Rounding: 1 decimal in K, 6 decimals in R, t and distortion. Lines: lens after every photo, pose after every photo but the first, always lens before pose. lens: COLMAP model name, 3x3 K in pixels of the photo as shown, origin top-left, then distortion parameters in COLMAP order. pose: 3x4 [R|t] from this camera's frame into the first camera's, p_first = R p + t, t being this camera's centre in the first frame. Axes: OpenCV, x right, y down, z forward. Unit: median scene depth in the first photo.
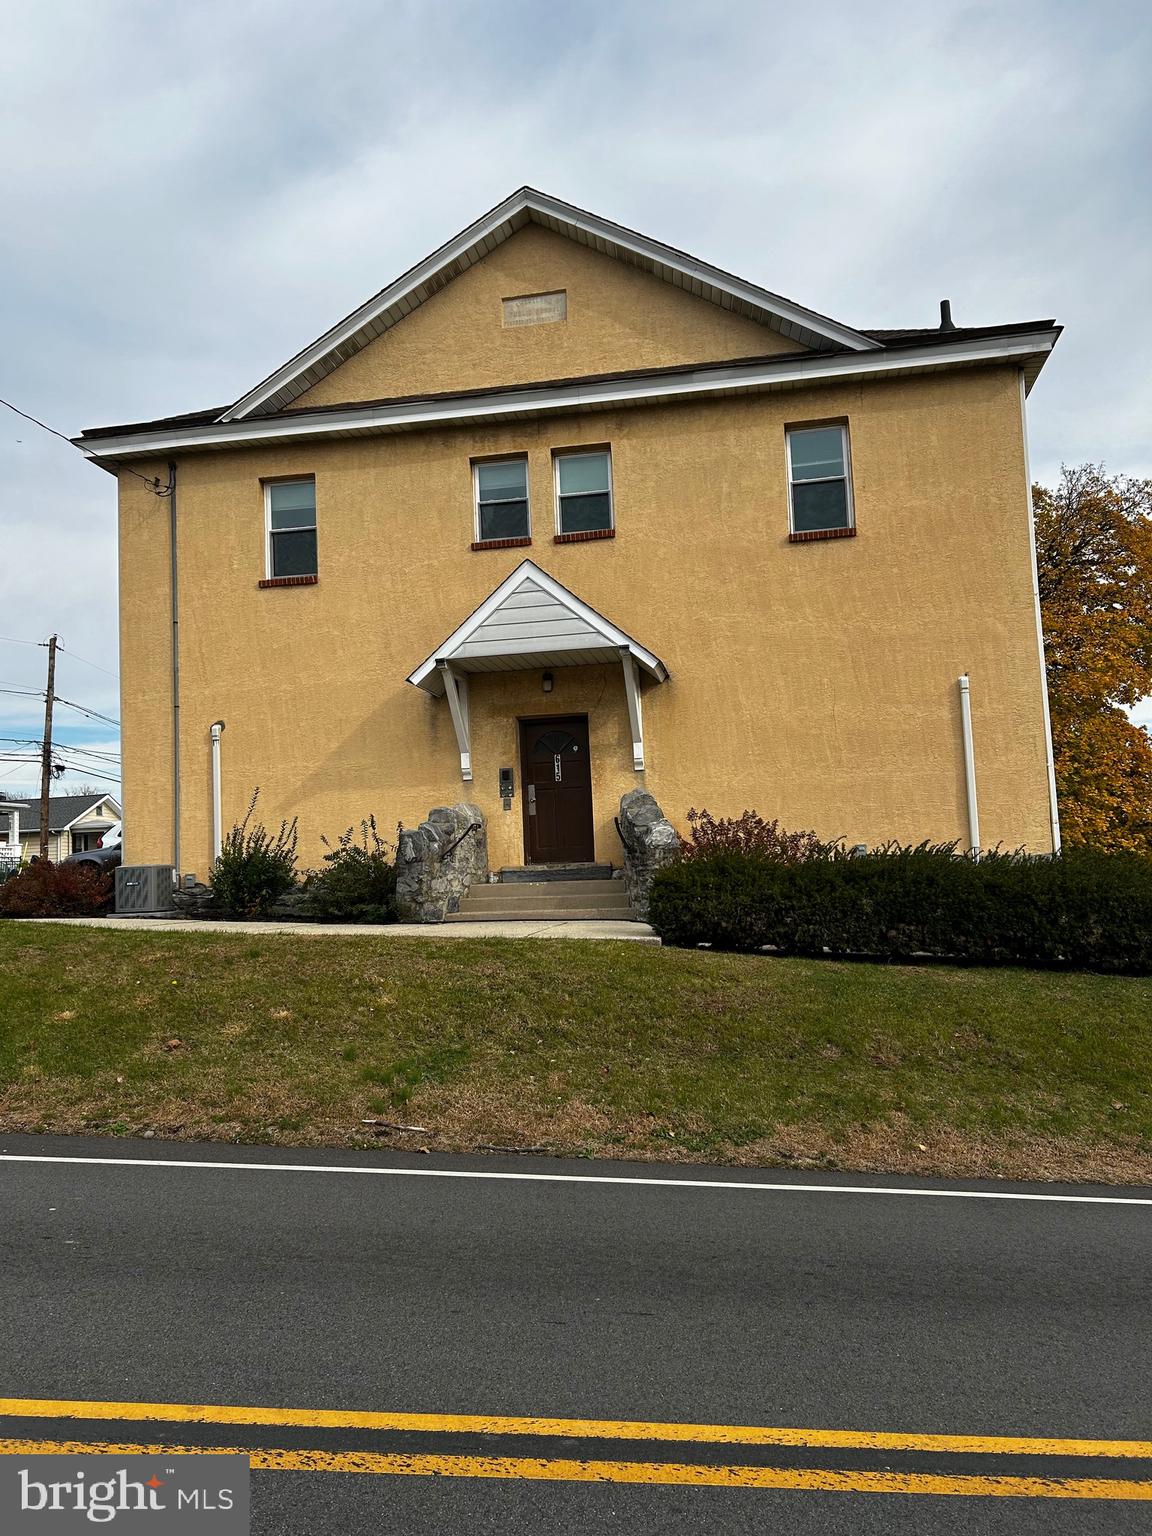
lens RADIAL K [[1117.3, 0, 571.7], [0, 1117.3, 785.5], [0, 0, 1]] dist [0.061981, -0.074150]
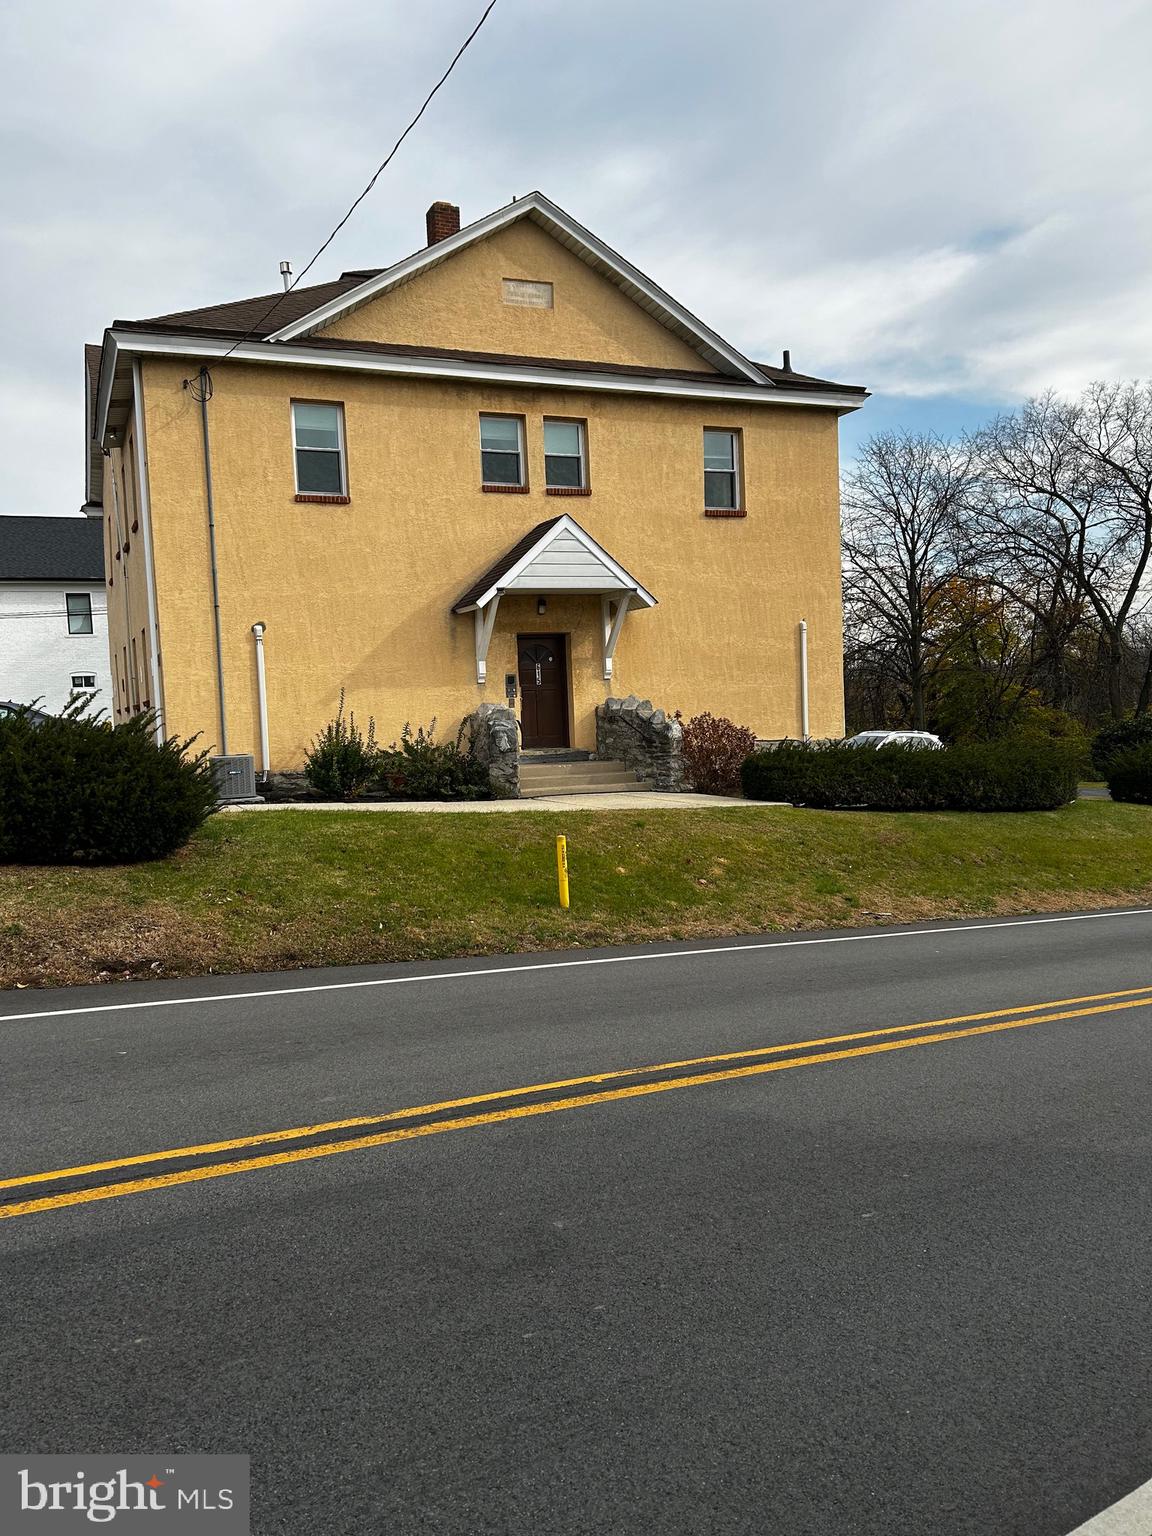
lens RADIAL K [[1143.9, 0, 562.7], [0, 1143.9, 769.2], [0, 0, 1]] dist [0.064929, -0.078355]
pose [[0.840133, -0.023059, 0.541891, -0.709117], [-0.038253, 0.994089, 0.101608, -0.042068], [-0.541030, -0.106093, 0.834284, -0.114920]]
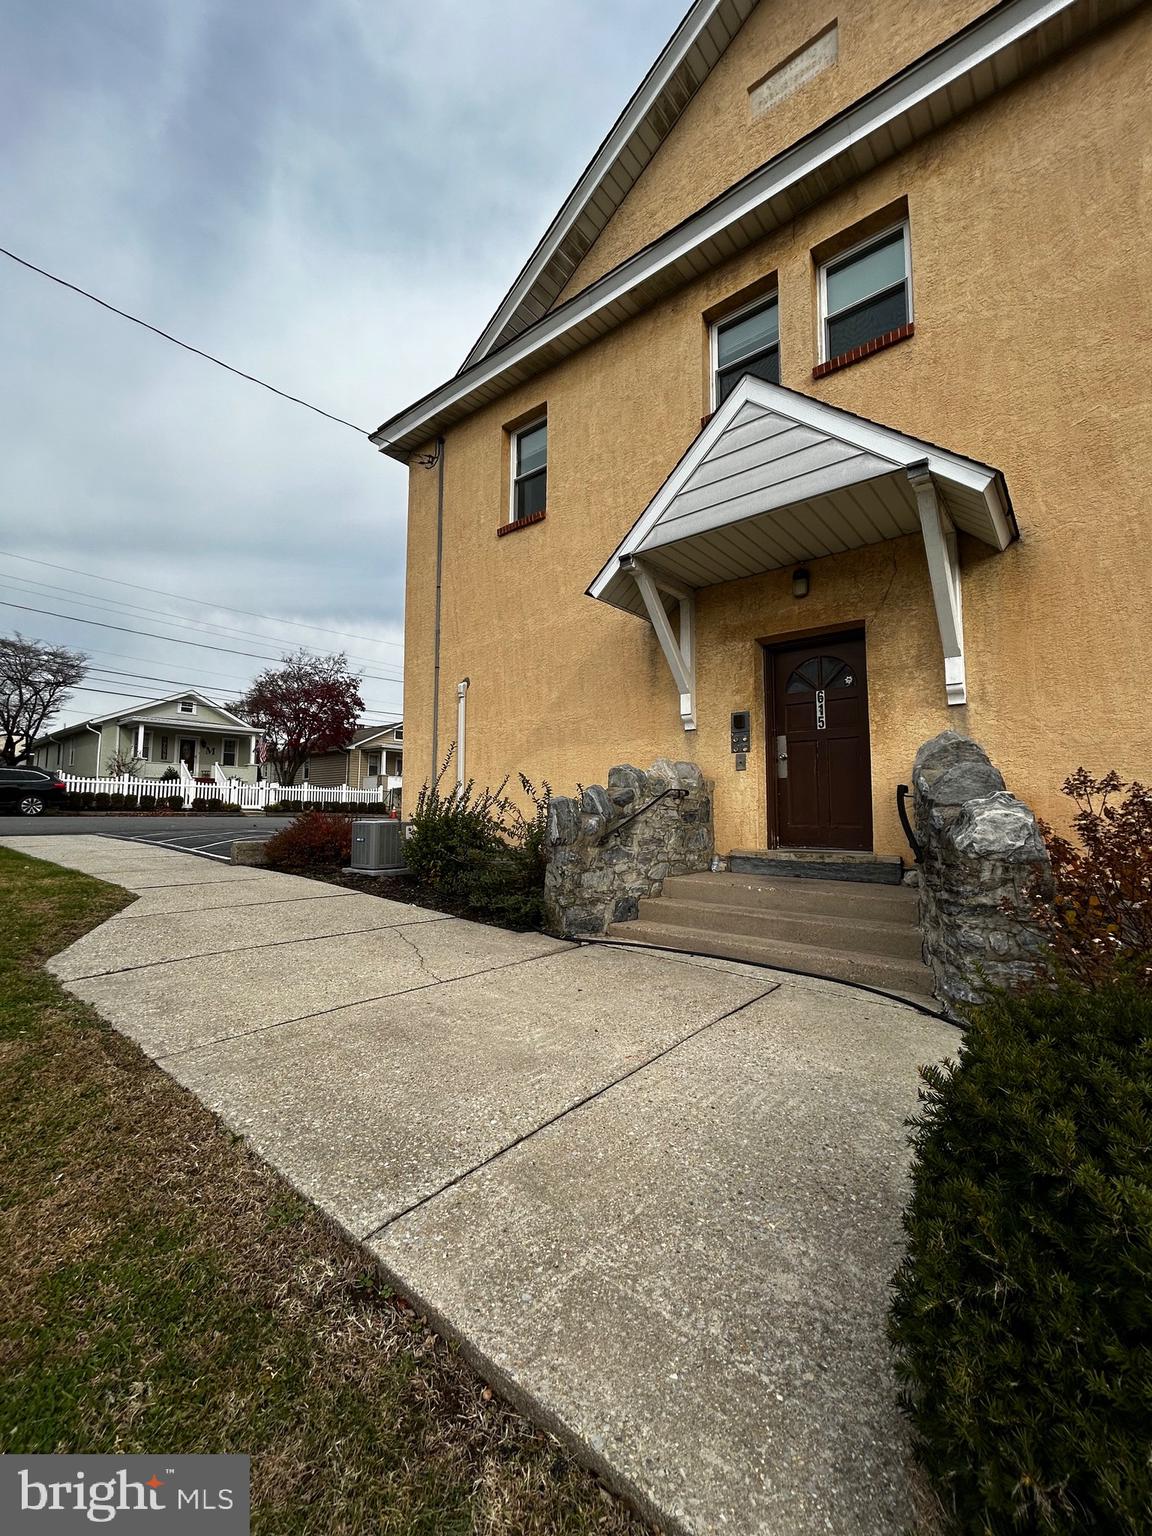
lens RADIAL K [[614.9, 0, 578.9], [0, 614.9, 763.2], [0, 0, 1]] dist [-0.003006, 0.000226]
pose [[0.863295, 0.004348, -0.504682, 0.051197], [0.000270, 0.999959, 0.009077, 0.013898], [0.504700, -0.007973, 0.863258, 0.607775]]
